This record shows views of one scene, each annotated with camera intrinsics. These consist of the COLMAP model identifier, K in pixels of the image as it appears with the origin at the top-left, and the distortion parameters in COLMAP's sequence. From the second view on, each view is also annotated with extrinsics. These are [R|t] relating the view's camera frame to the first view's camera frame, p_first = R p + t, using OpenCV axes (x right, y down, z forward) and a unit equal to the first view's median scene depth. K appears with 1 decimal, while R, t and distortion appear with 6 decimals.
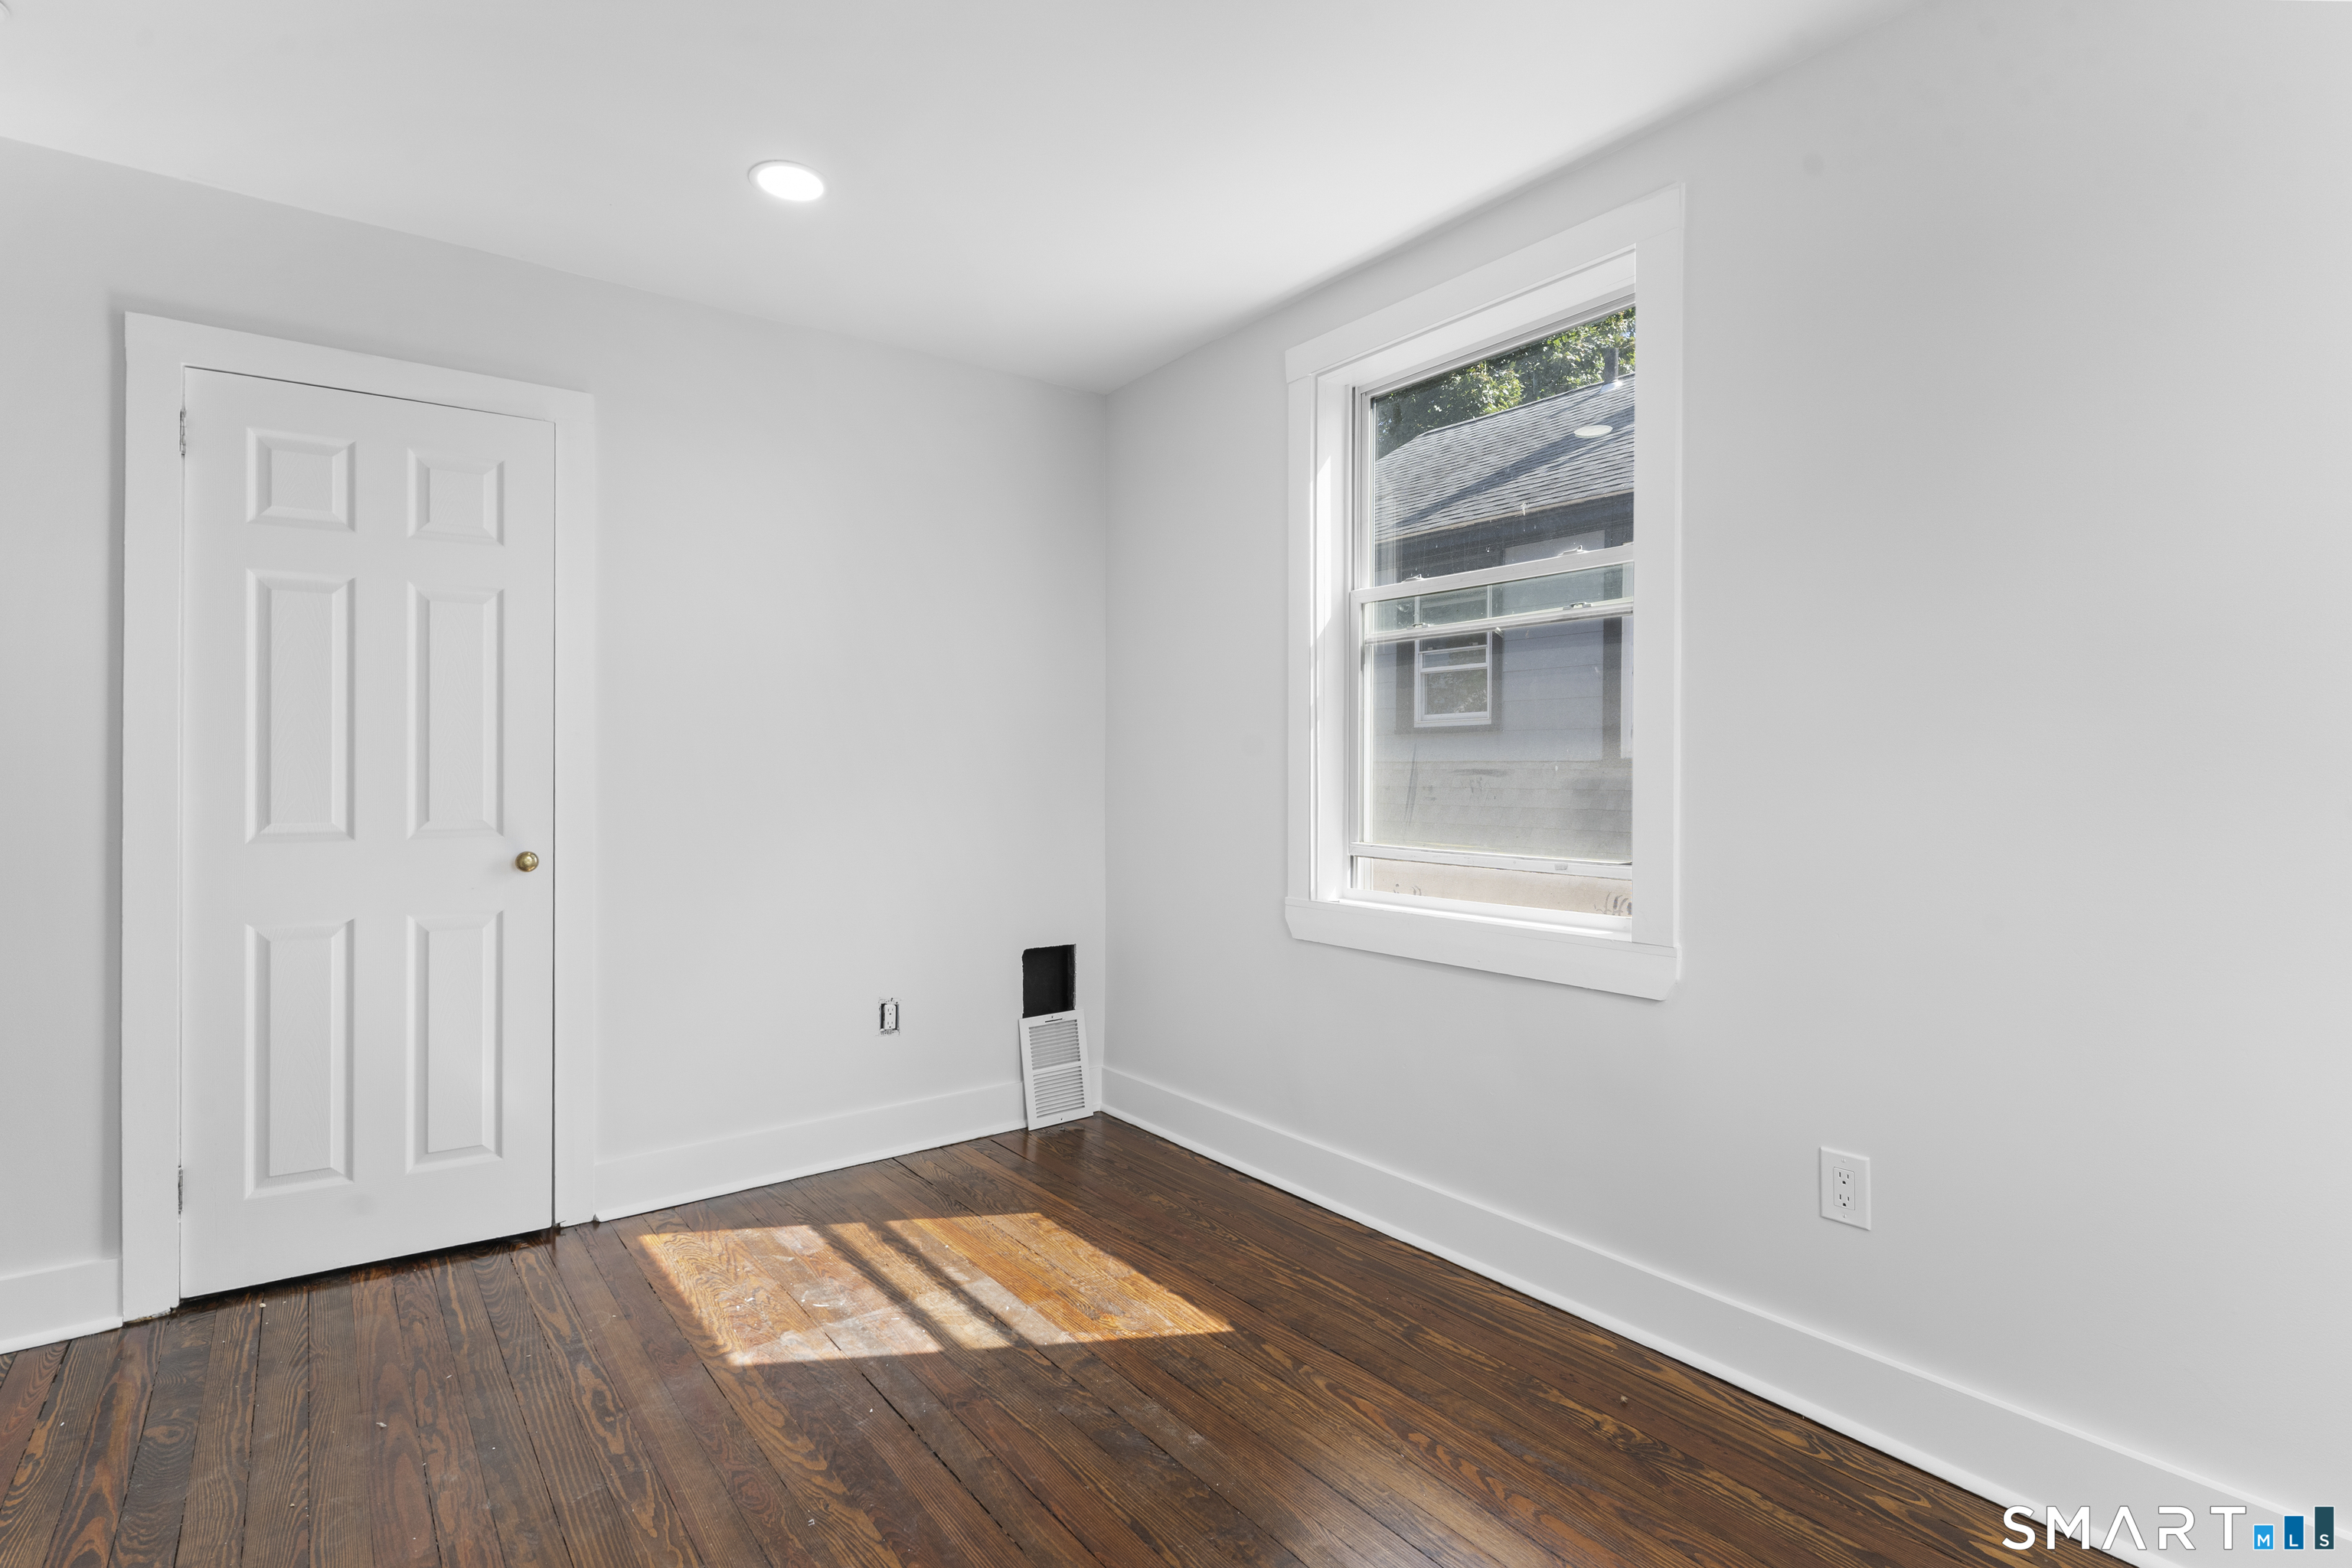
lens RADIAL K [[1150.7, 0, 1153.5], [0, 1150.7, 775.6], [0, 0, 1]] dist [0.001958, -0.001243]
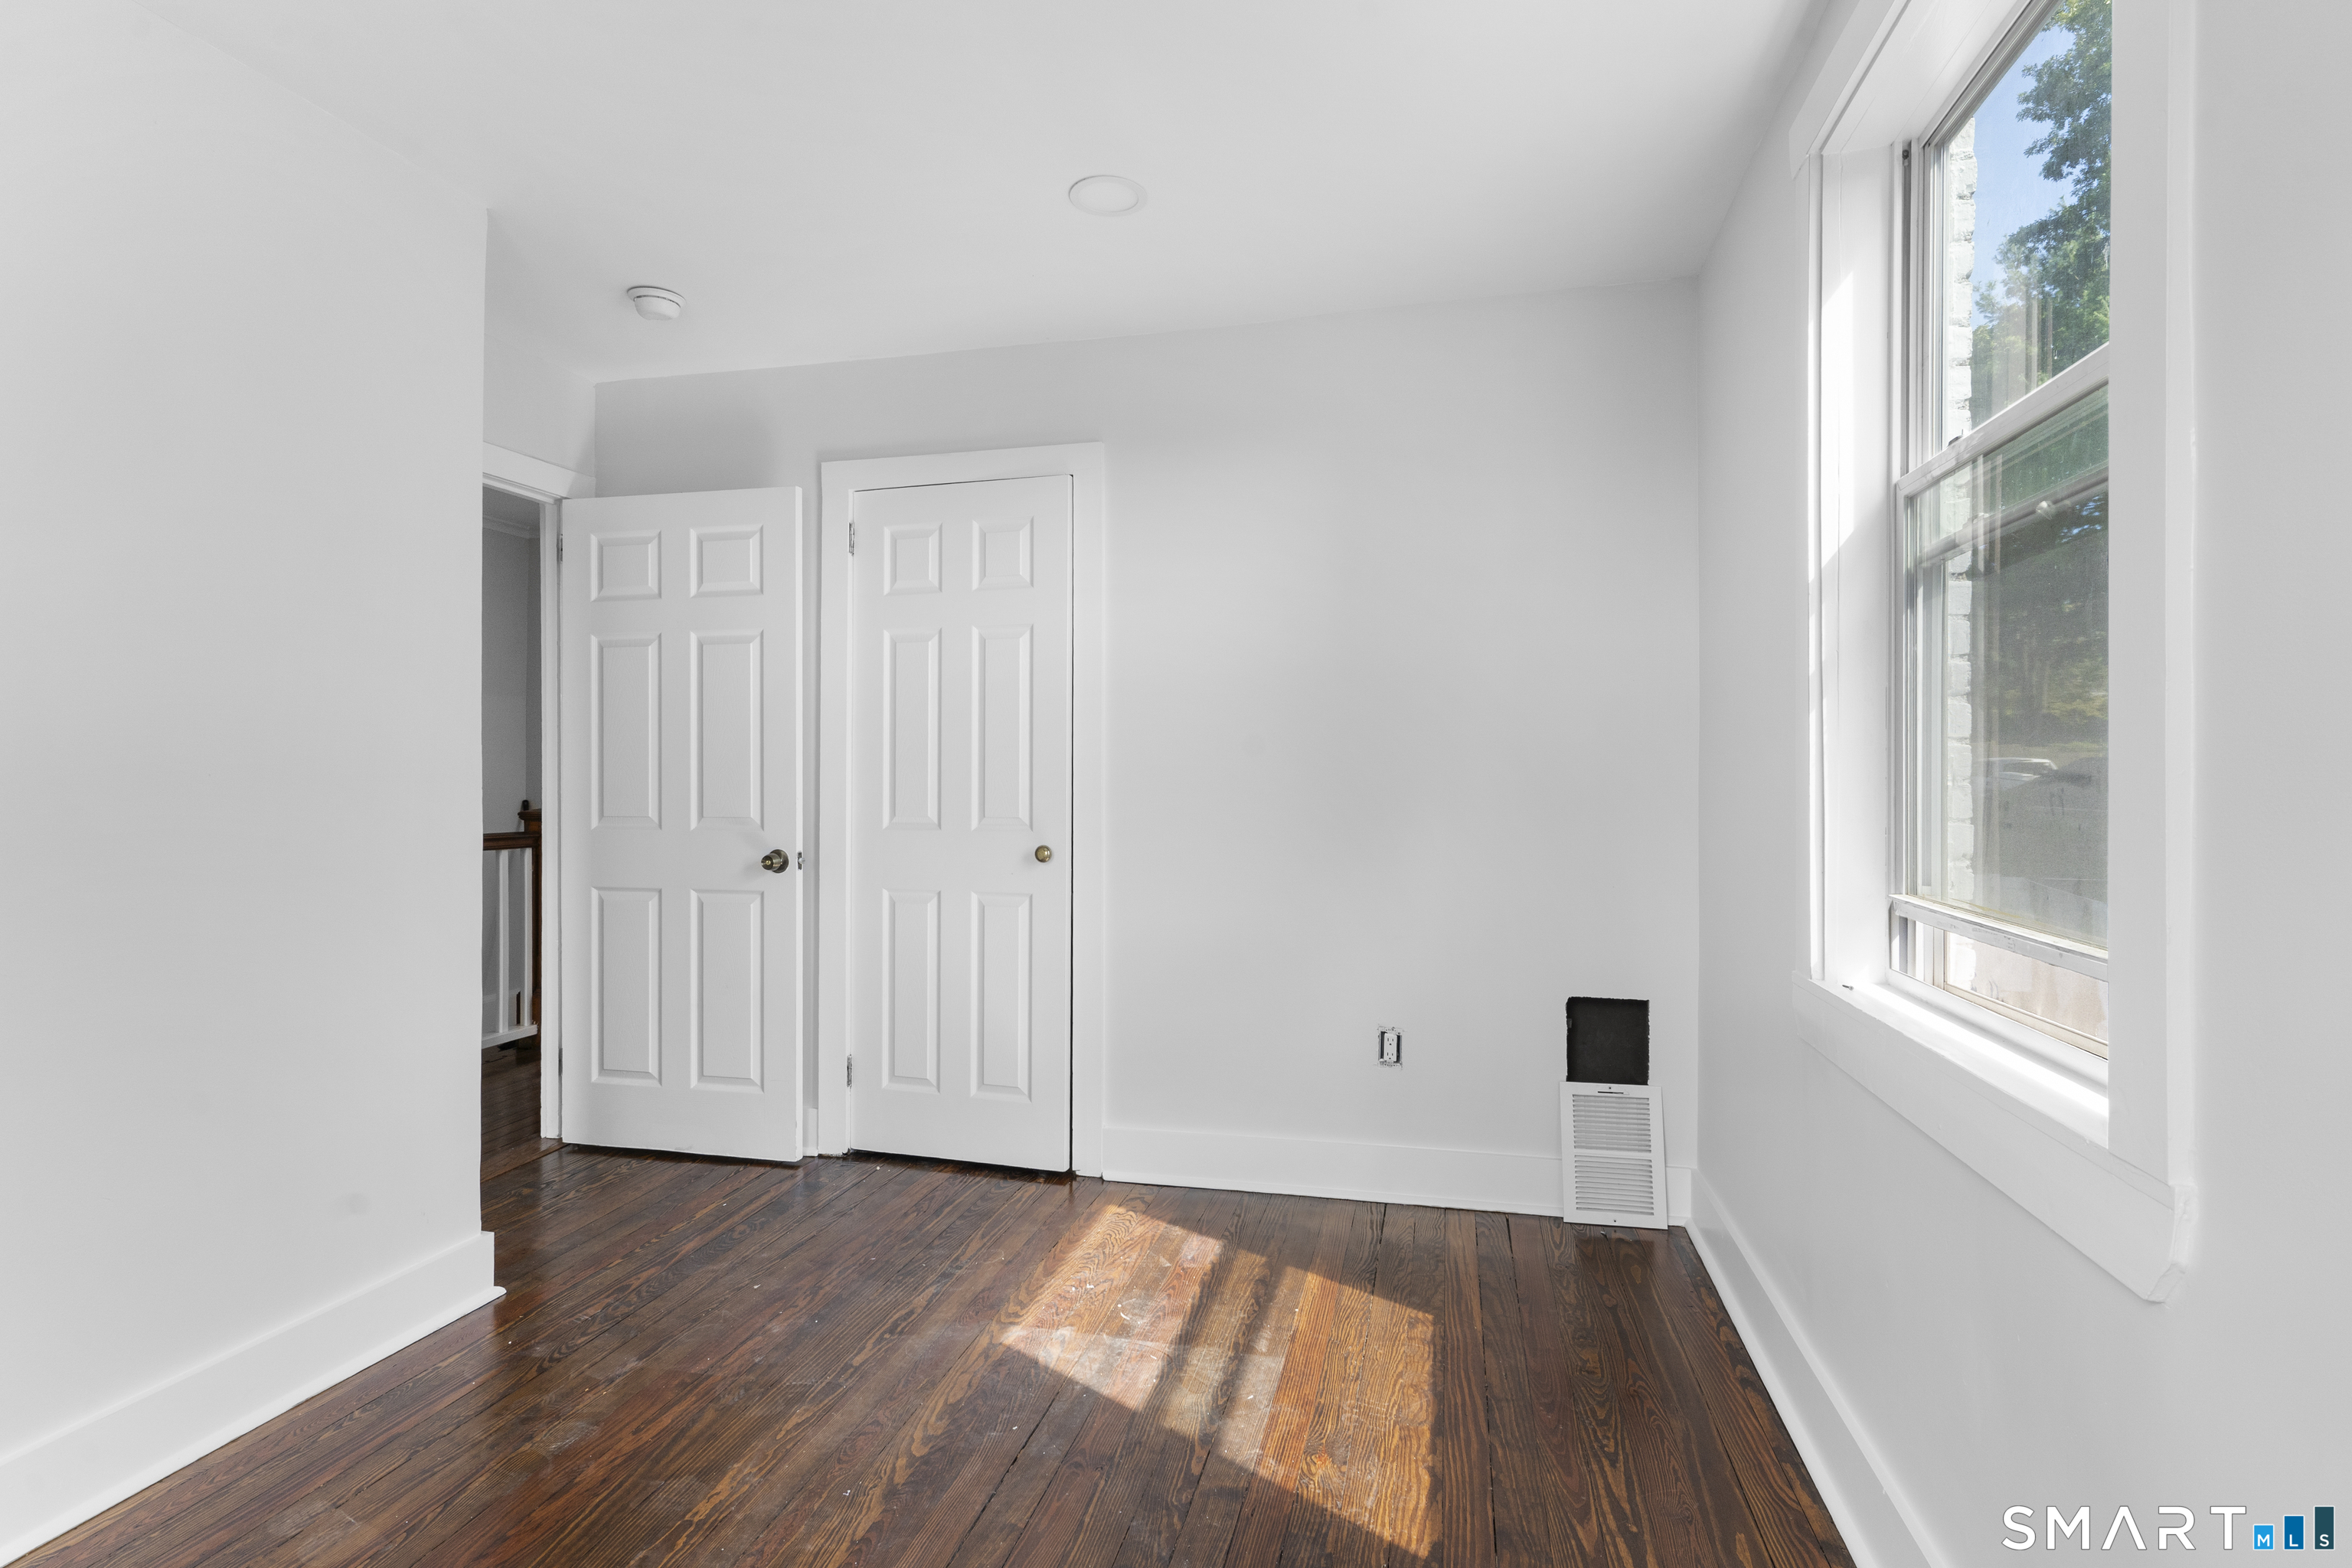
lens RADIAL K [[1150.7, 0, 1153.5], [0, 1150.7, 775.6], [0, 0, 1]] dist [0.001958, -0.001243]
pose [[0.632324, -0.000568, -0.774704, 0.477529], [-0.001432, 0.999997, -0.001902, -0.003790], [0.774703, 0.002312, 0.632321, 0.377004]]
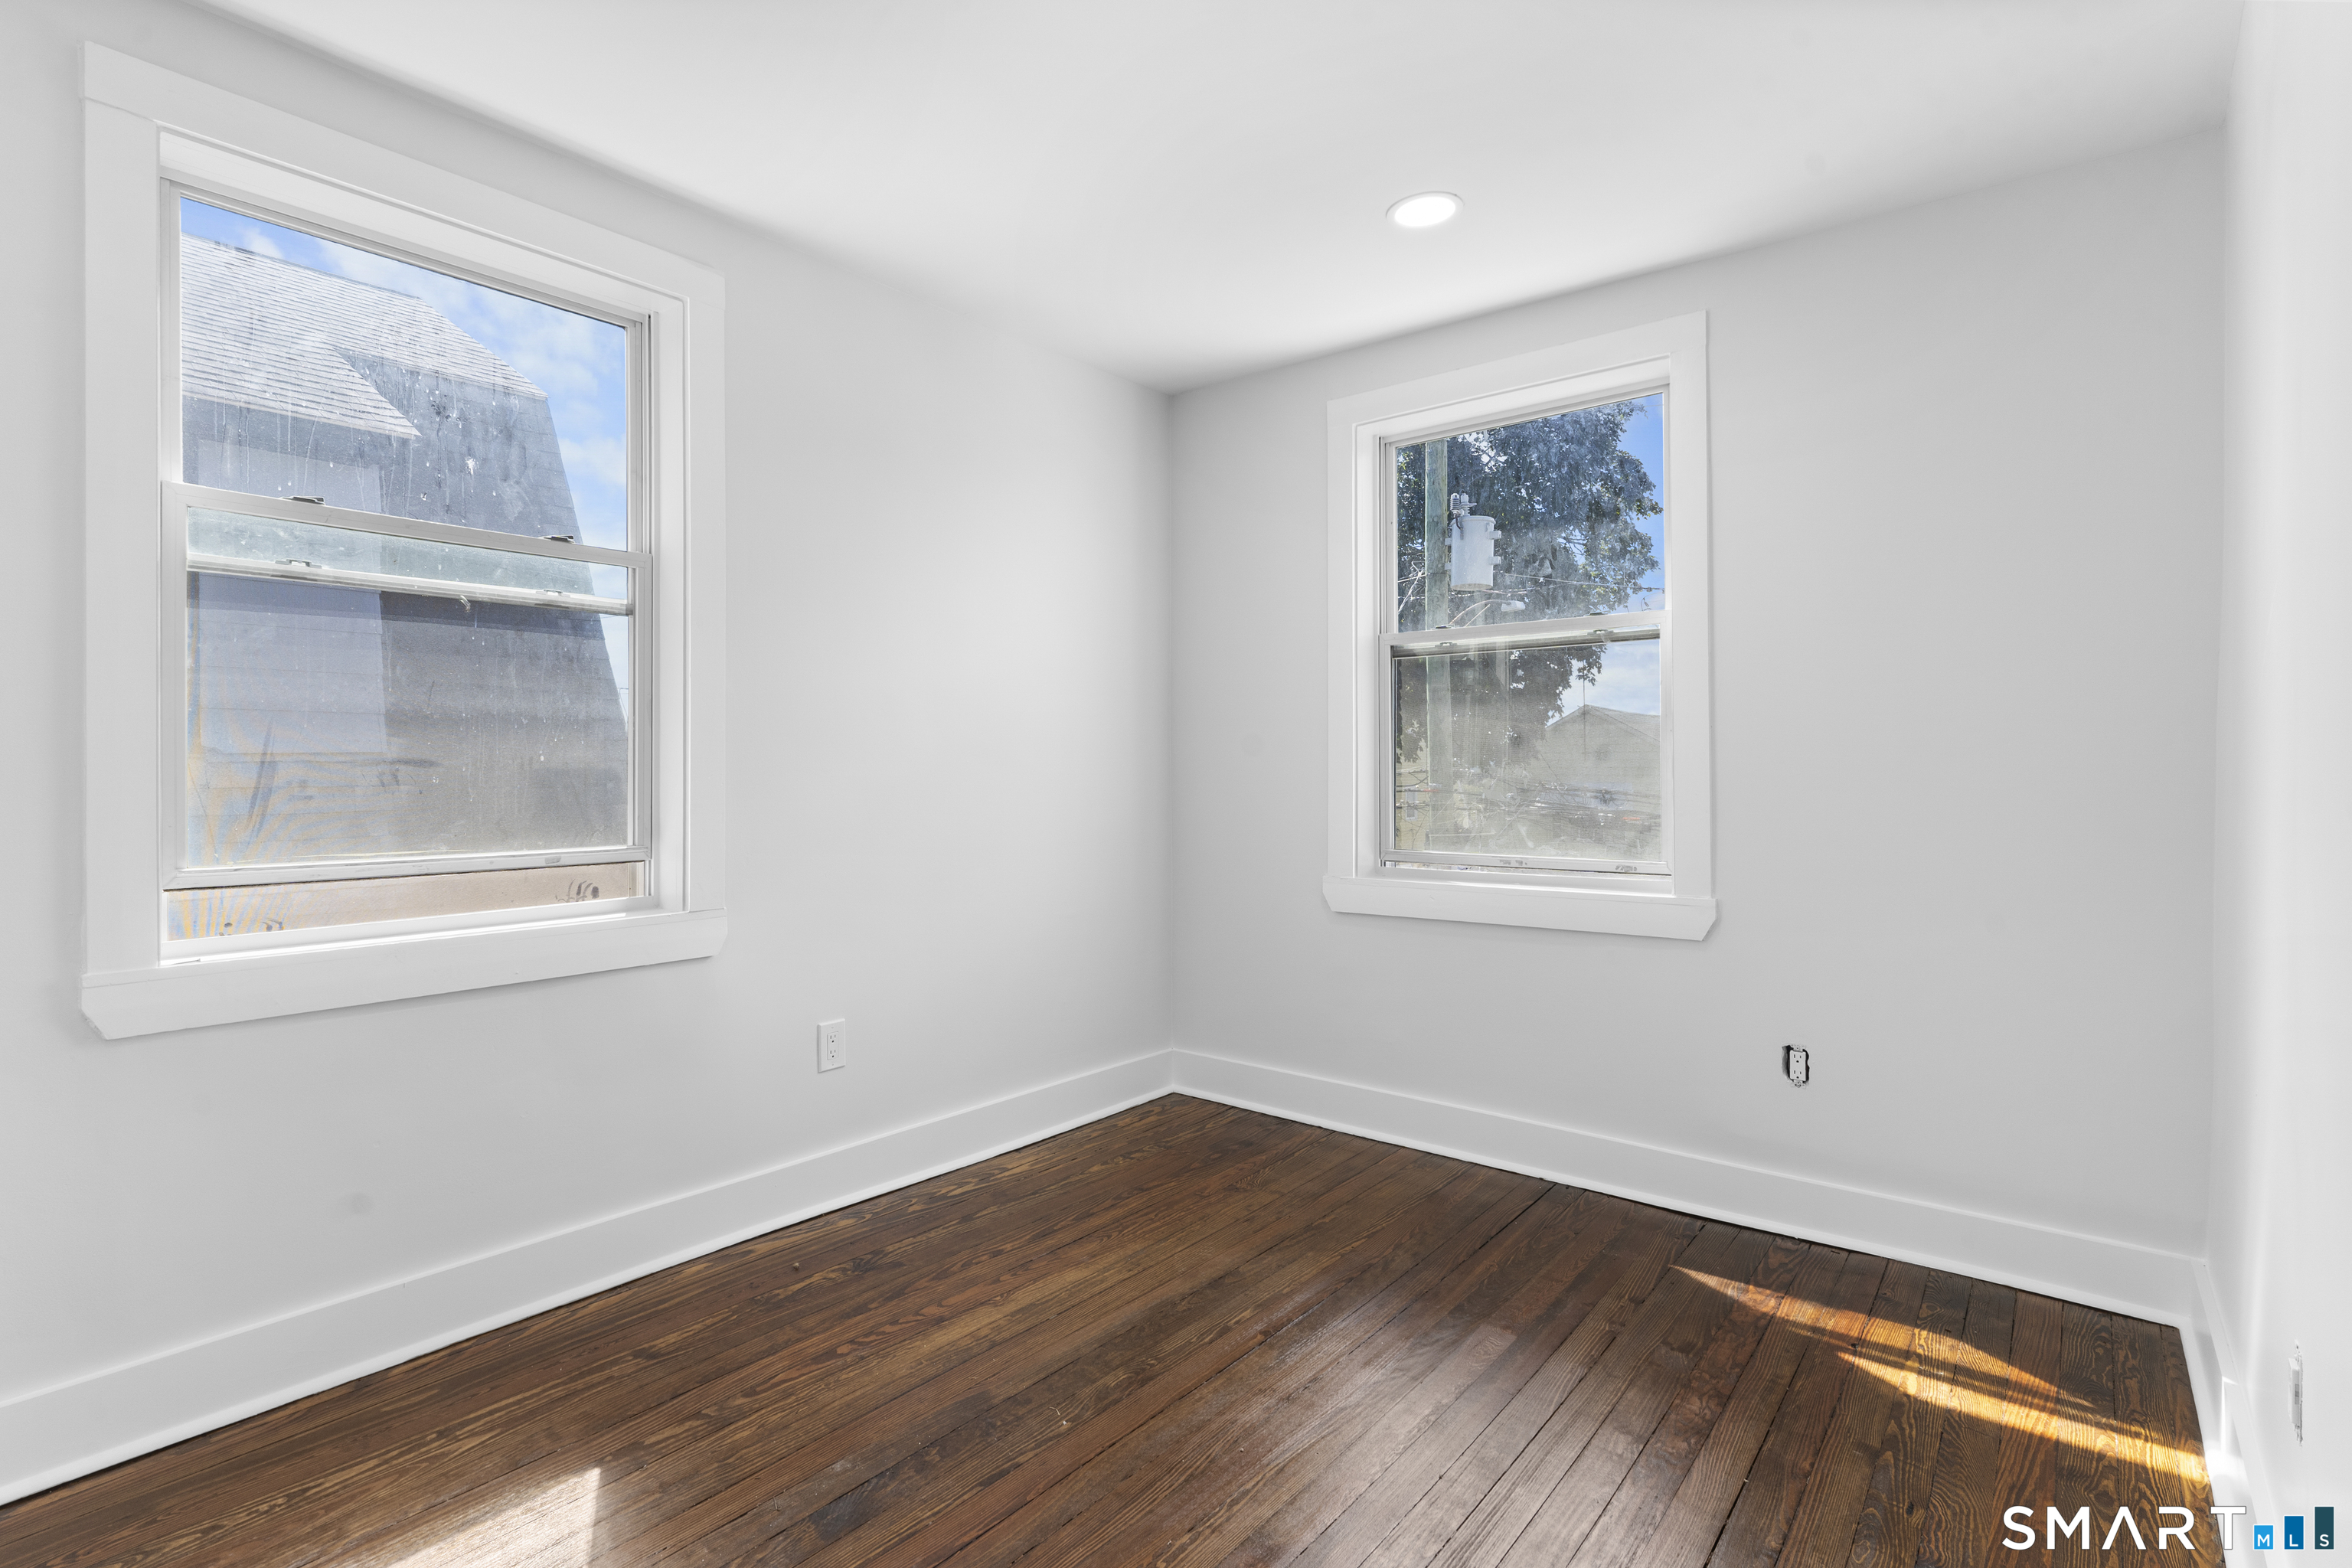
lens RADIAL K [[1122.7, 0, 1174.7], [0, 1122.7, 775.5], [0, 0, 1]] dist [0.000087, 0.000516]
pose [[-0.259532, -0.007729, 0.965703, -0.706928], [0.004443, 0.999948, 0.009197, 0.001337], [-0.965724, 0.006678, -0.259485, 0.745650]]
